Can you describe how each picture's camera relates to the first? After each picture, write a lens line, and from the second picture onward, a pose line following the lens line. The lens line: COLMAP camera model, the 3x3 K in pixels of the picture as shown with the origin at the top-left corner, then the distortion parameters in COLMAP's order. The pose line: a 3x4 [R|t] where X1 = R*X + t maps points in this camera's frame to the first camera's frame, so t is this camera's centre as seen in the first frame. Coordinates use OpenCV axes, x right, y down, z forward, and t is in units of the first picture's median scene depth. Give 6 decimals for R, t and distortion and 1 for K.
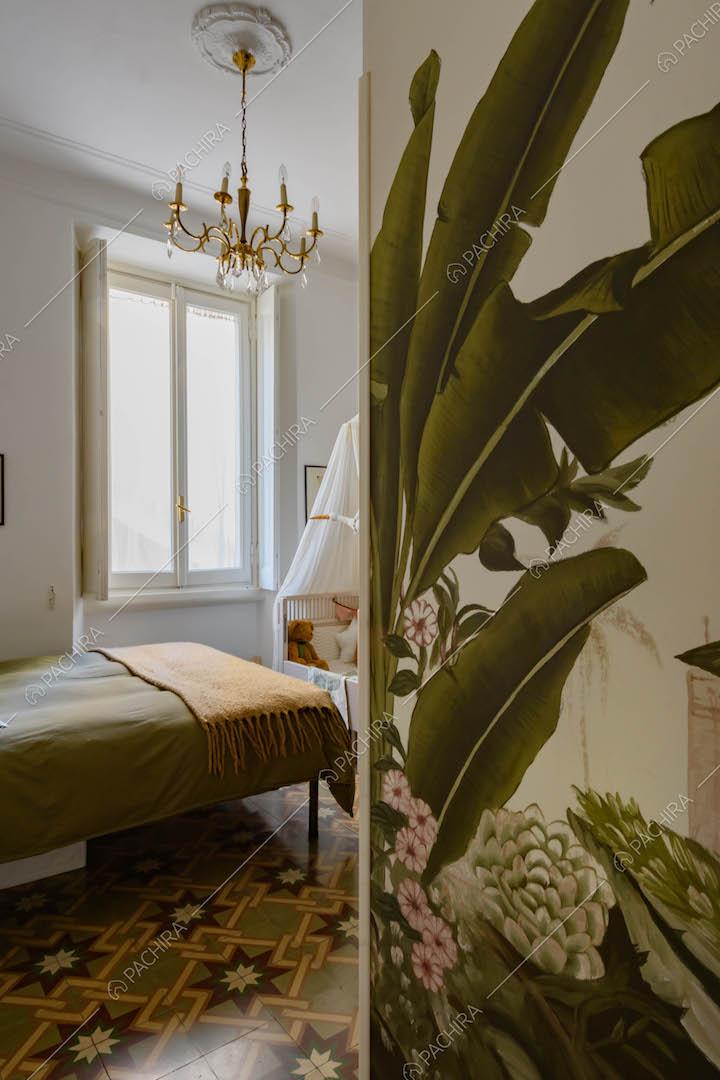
lens RADIAL K [[645.6, 0, 361.2], [0, 645.6, 532.9], [0, 0, 1]] dist [0.017296, -0.000377]
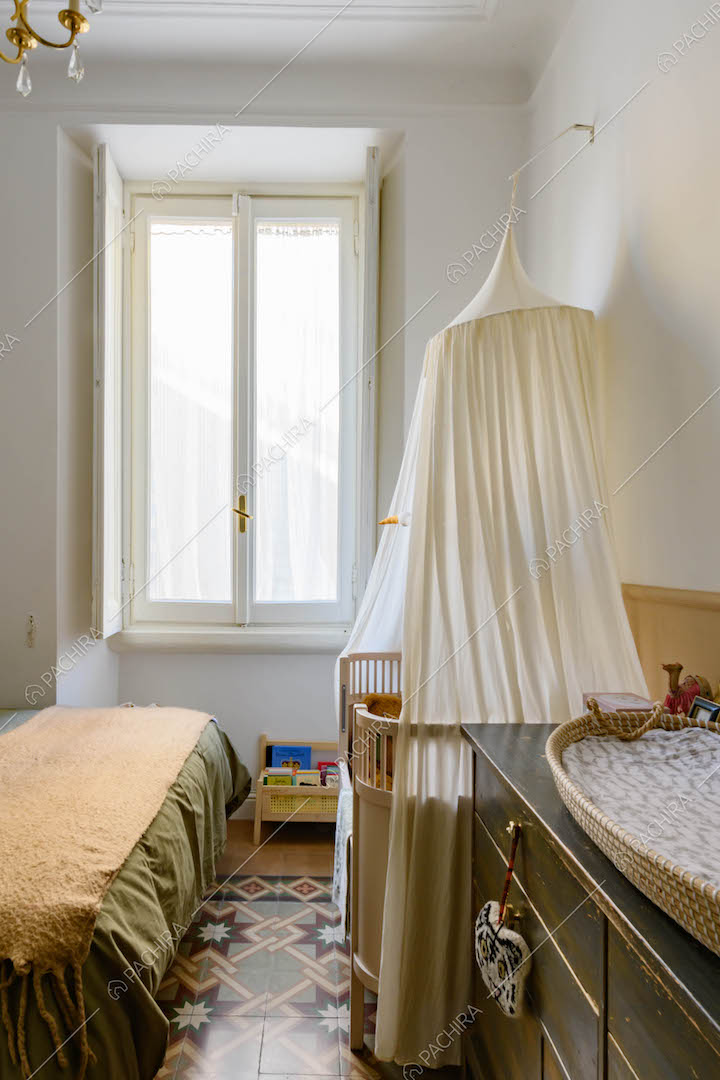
lens RADIAL K [[647.8, 0, 360.1], [0, 647.8, 562.5], [0, 0, 1]] dist [0.002526, 0.000066]
pose [[0.807381, 0.014592, -0.589850, 0.351448], [-0.006115, 0.999847, 0.016365, 0.004888], [0.589998, -0.009606, 0.807347, 0.739101]]
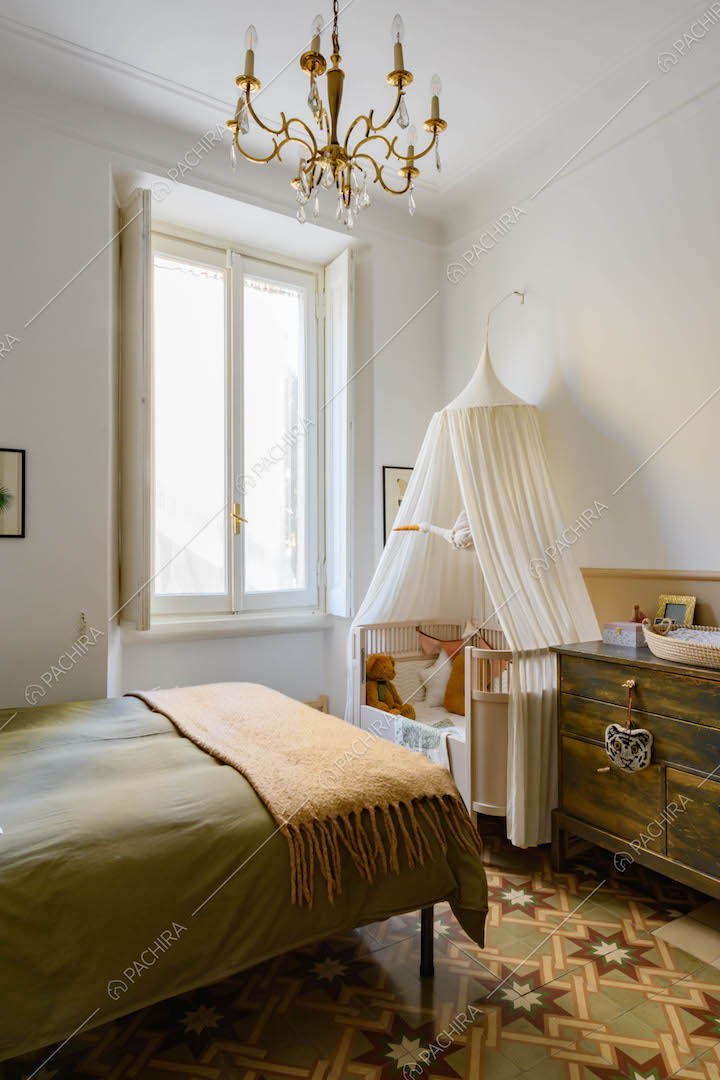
lens RADIAL K [[654.5, 0, 359.1], [0, 654.5, 537.3], [0, 0, 1]] dist [0.016388, -0.000647]
pose [[0.997671, -0.000233, -0.068216, -0.092737], [-0.000878, 0.999868, -0.016250, 0.000743], [0.068211, 0.016272, 0.997538, 0.247475]]
